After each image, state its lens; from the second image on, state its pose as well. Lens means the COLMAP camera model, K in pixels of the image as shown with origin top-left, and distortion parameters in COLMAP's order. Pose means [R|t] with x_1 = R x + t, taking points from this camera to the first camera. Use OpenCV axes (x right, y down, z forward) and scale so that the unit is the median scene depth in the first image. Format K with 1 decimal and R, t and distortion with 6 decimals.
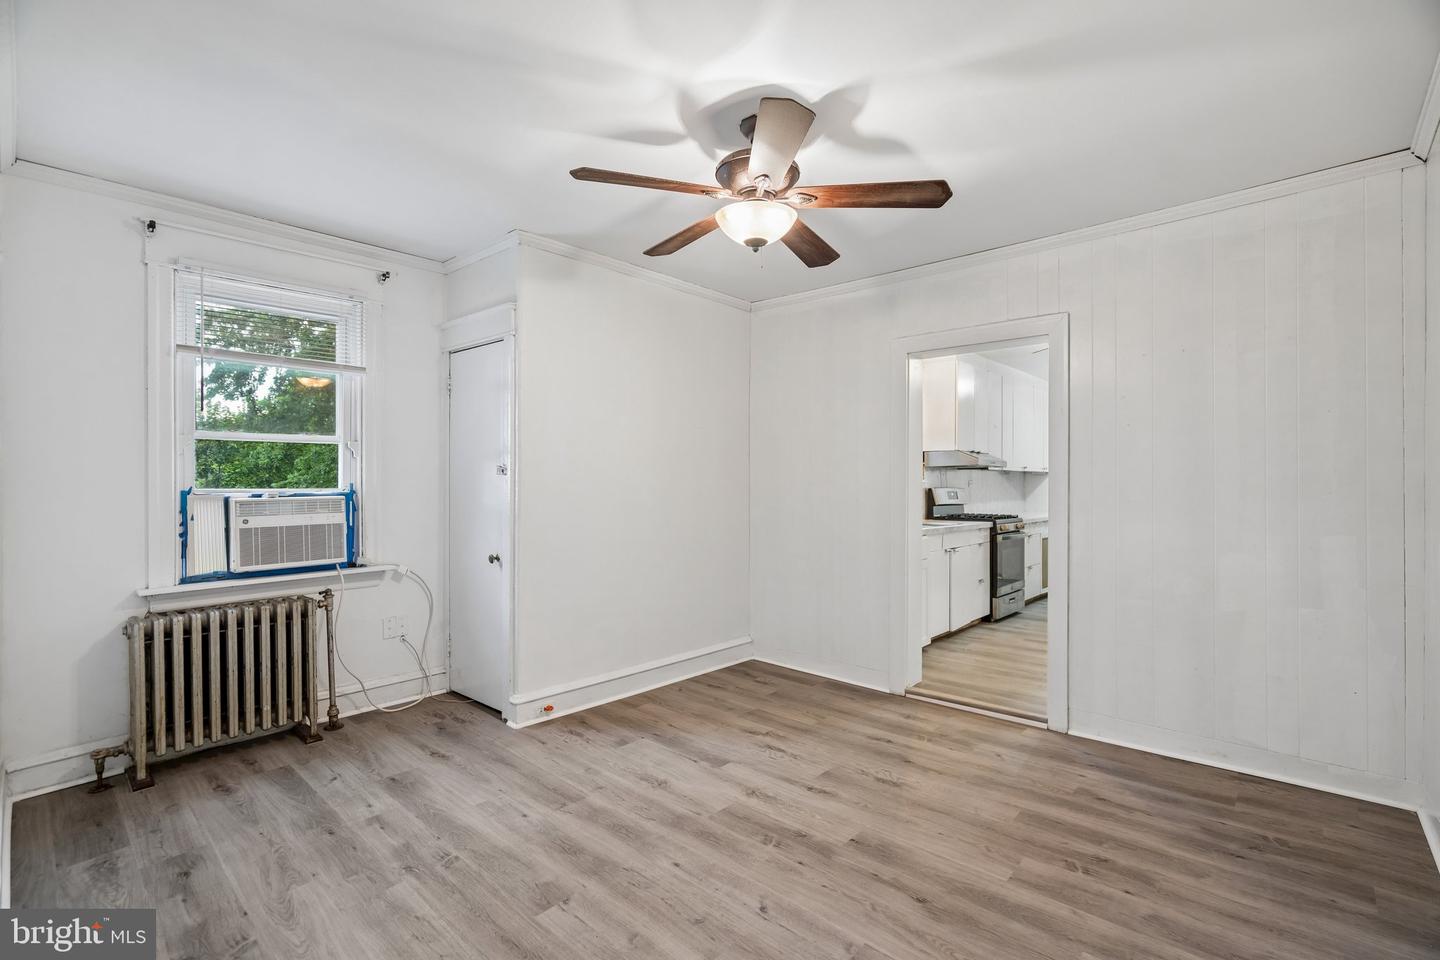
lens RADIAL K [[649.2, 0, 710.0], [0, 649.2, 486.1], [0, 0, 1]] dist [-0.004575, 0.001559]
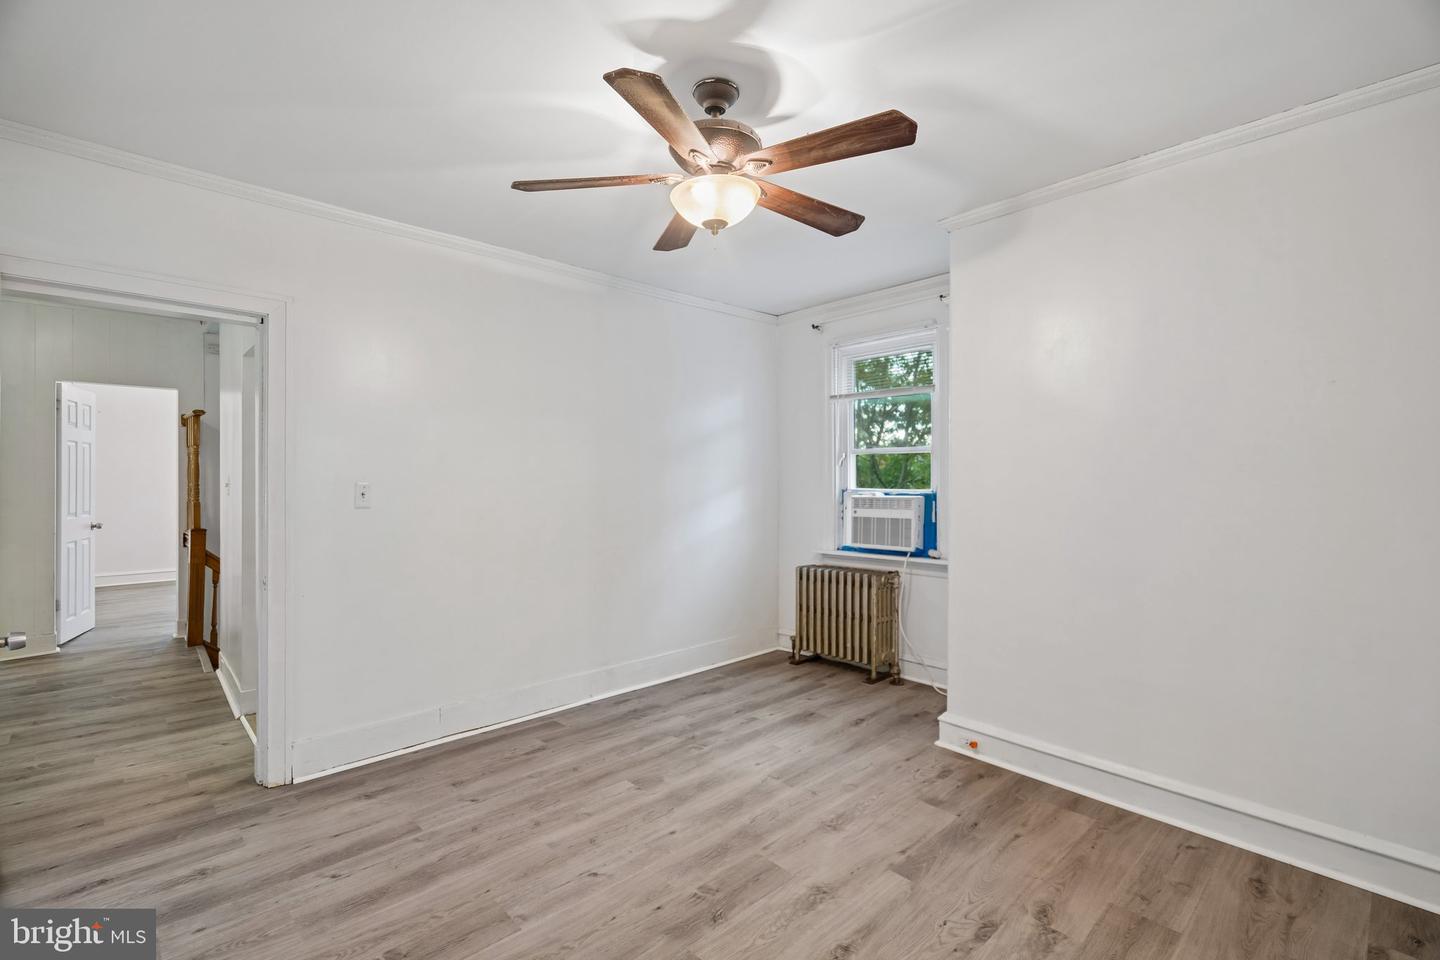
lens RADIAL K [[649.2, 0, 714.5], [0, 649.2, 479.1], [0, 0, 1]] dist [-0.004575, 0.001559]
pose [[-0.075073, -0.000754, -0.997178, 0.796819], [-0.008045, 0.999968, -0.000150, -0.015515], [0.997146, 0.008011, -0.075077, 0.874274]]
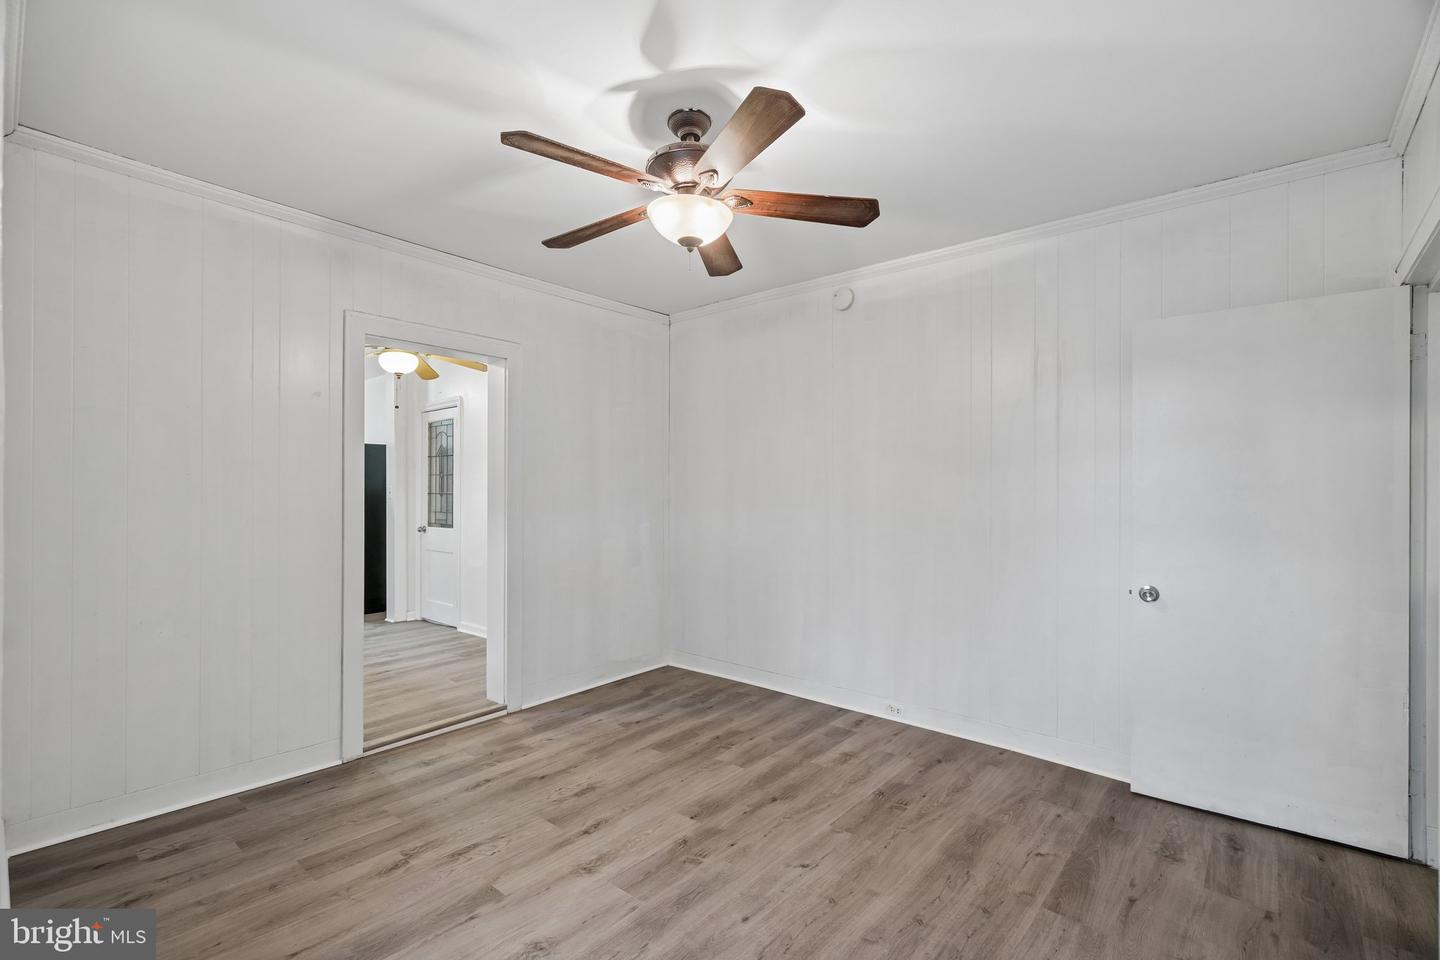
lens RADIAL K [[649.2, 0, 717.8], [0, 649.2, 489.6], [0, 0, 1]] dist [-0.004575, 0.001559]
pose [[-0.034251, -0.000639, 0.999413, -0.722570], [0.003349, 0.999994, 0.000755, -0.010435], [-0.999408, 0.003373, -0.034248, 0.811569]]
